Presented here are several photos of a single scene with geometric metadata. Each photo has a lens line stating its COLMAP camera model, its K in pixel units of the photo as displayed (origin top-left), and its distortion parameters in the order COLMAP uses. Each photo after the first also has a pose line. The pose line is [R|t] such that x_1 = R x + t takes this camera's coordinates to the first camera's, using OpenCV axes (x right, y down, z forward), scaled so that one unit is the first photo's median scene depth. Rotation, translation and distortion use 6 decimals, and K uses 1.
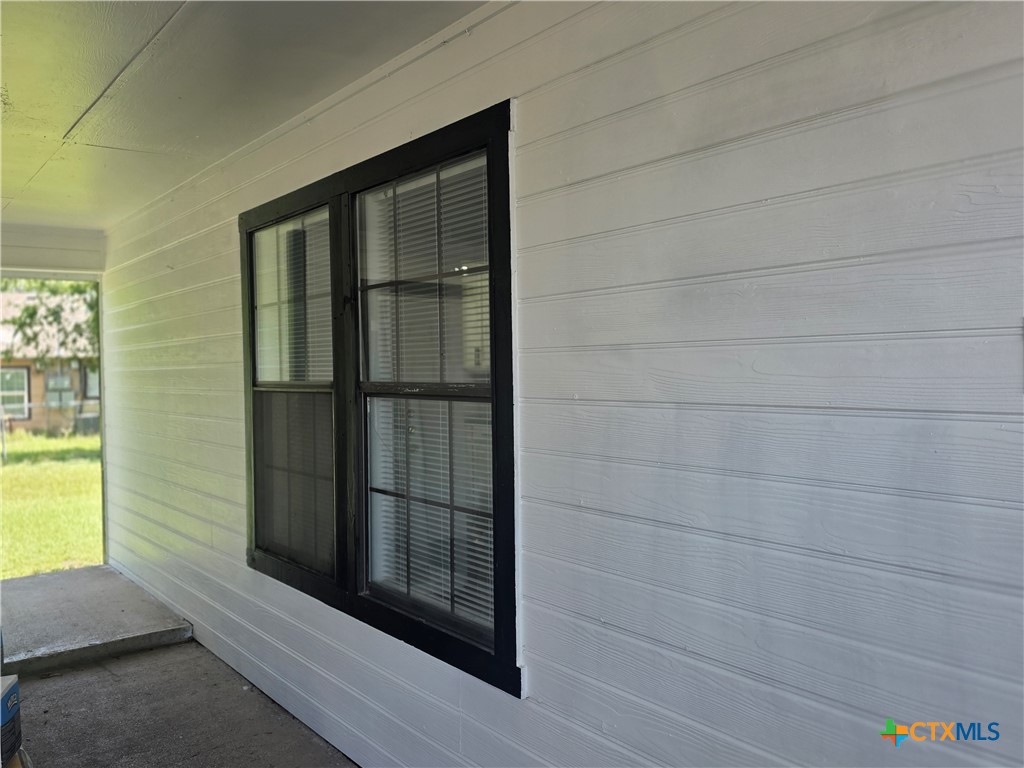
lens RADIAL K [[869.0, 0, 512.0], [0, 869.0, 384.0], [0, 0, 1]] dist [0.080943, -0.111096]
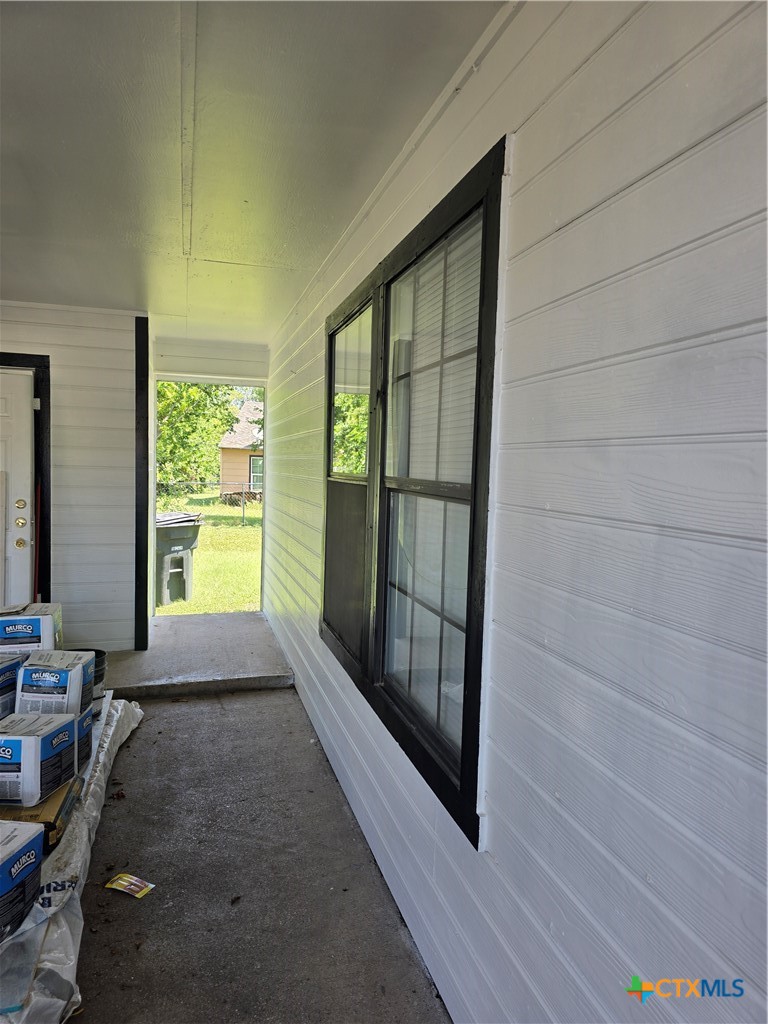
lens RADIAL K [[700.3, 0, 387.9], [0, 700.3, 515.1], [0, 0, 1]] dist [0.032060, -0.003231]
pose [[0.934757, 0.067318, -0.348851, 0.087887], [-0.049909, 0.997029, 0.058665, -0.004027], [0.351764, -0.037427, 0.935340, 0.198266]]
